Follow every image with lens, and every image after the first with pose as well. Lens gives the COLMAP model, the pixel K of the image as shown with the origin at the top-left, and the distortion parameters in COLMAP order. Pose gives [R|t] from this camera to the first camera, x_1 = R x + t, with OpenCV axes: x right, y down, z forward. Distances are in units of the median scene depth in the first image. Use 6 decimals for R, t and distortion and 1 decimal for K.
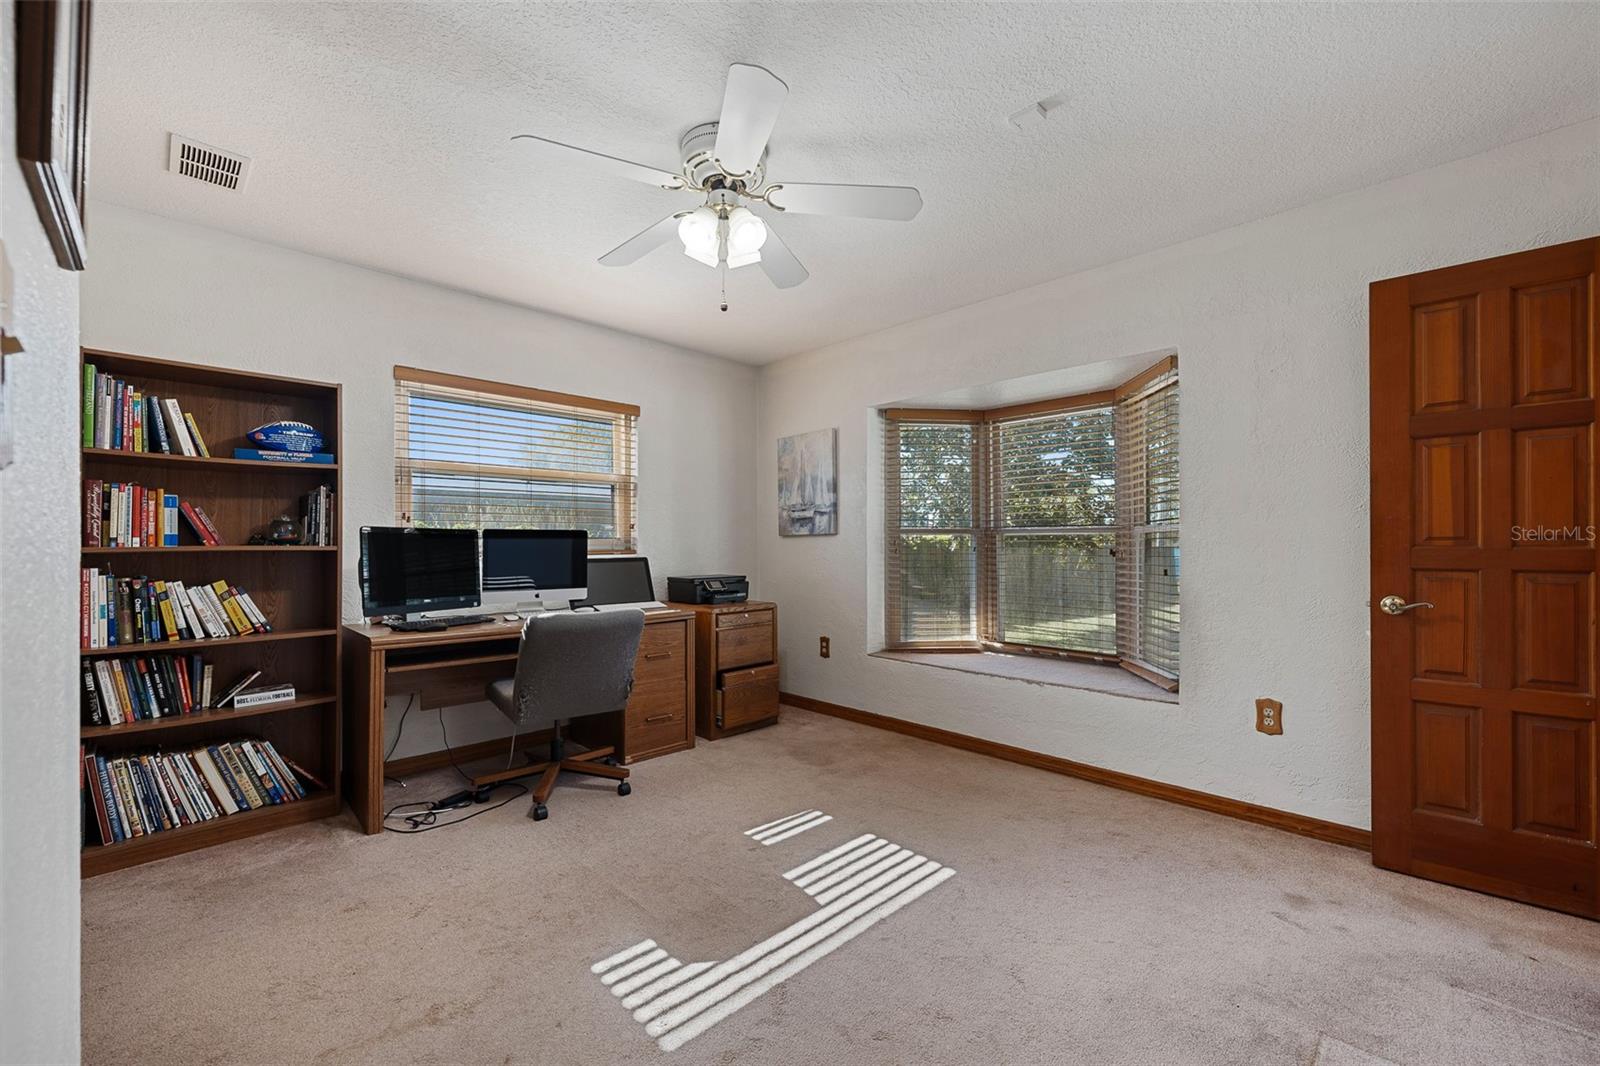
lens RADIAL K [[652.4, 0, 811.5], [0, 652.4, 536.7], [0, 0, 1]] dist [0.003551, -0.001928]
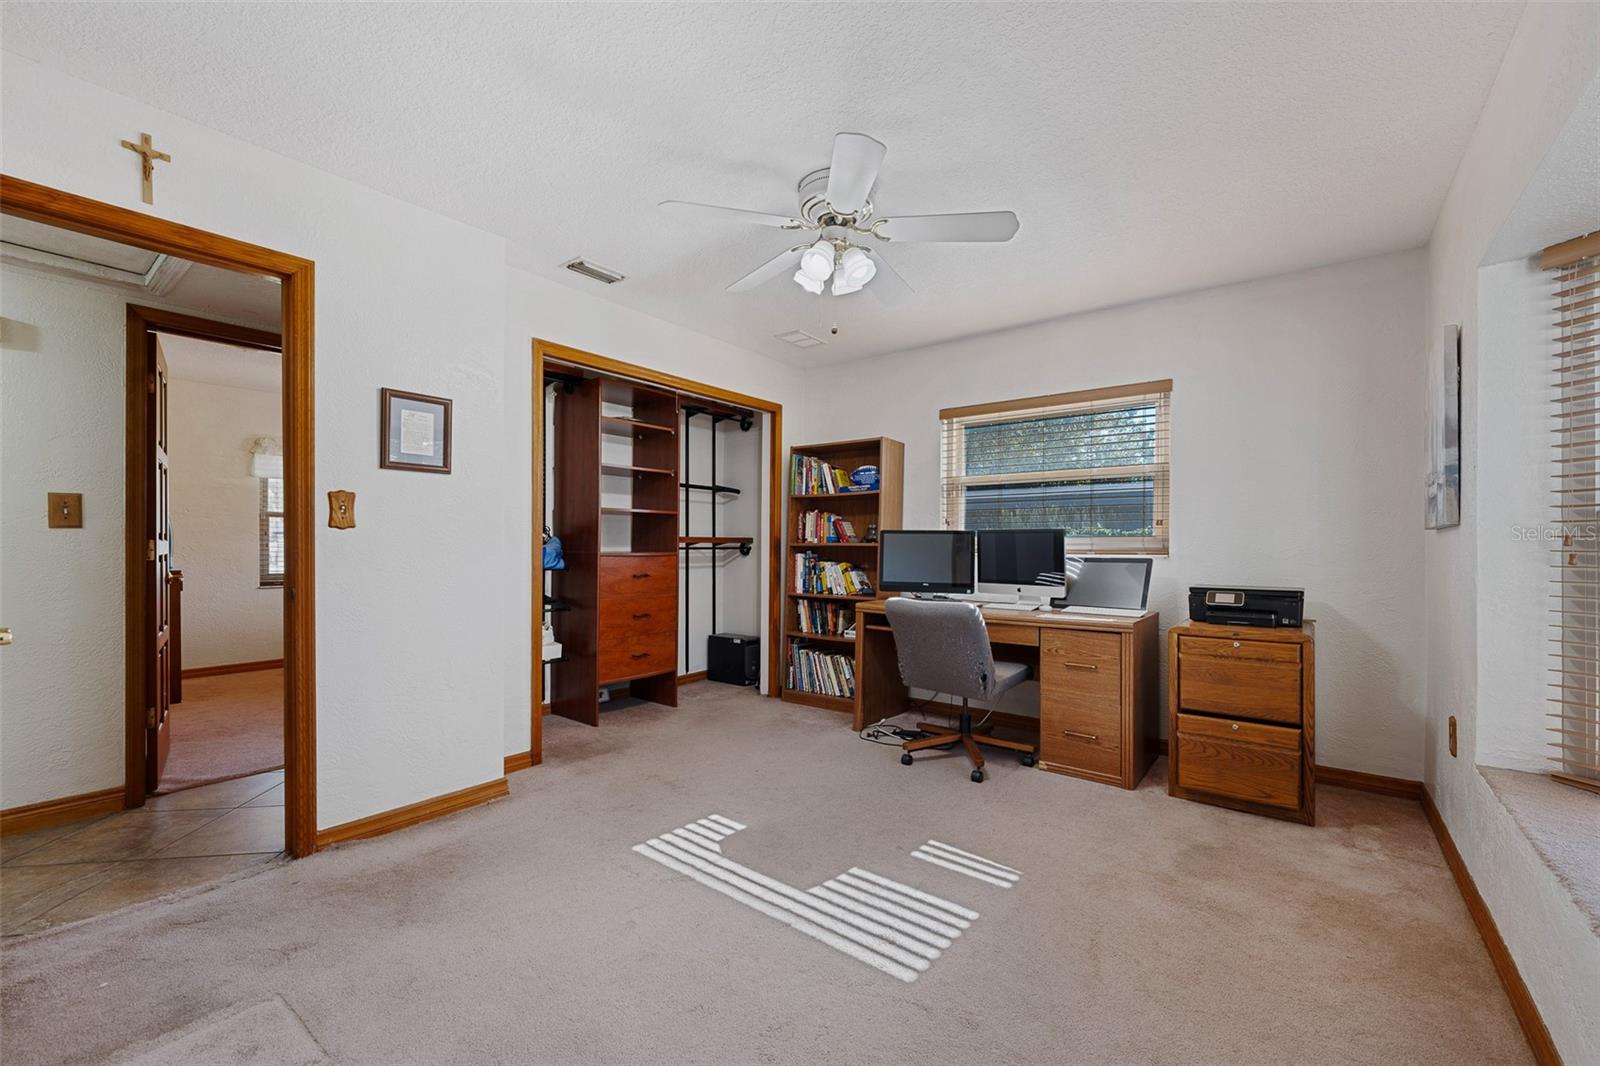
lens RADIAL K [[652.4, 0, 809.6], [0, 652.4, 538.8], [0, 0, 1]] dist [0.003551, -0.001928]
pose [[0.126348, -0.004847, -0.991974, 0.827096], [0.006725, 0.999969, -0.004029, 0.009792], [0.991963, -0.006162, 0.126376, 0.695613]]
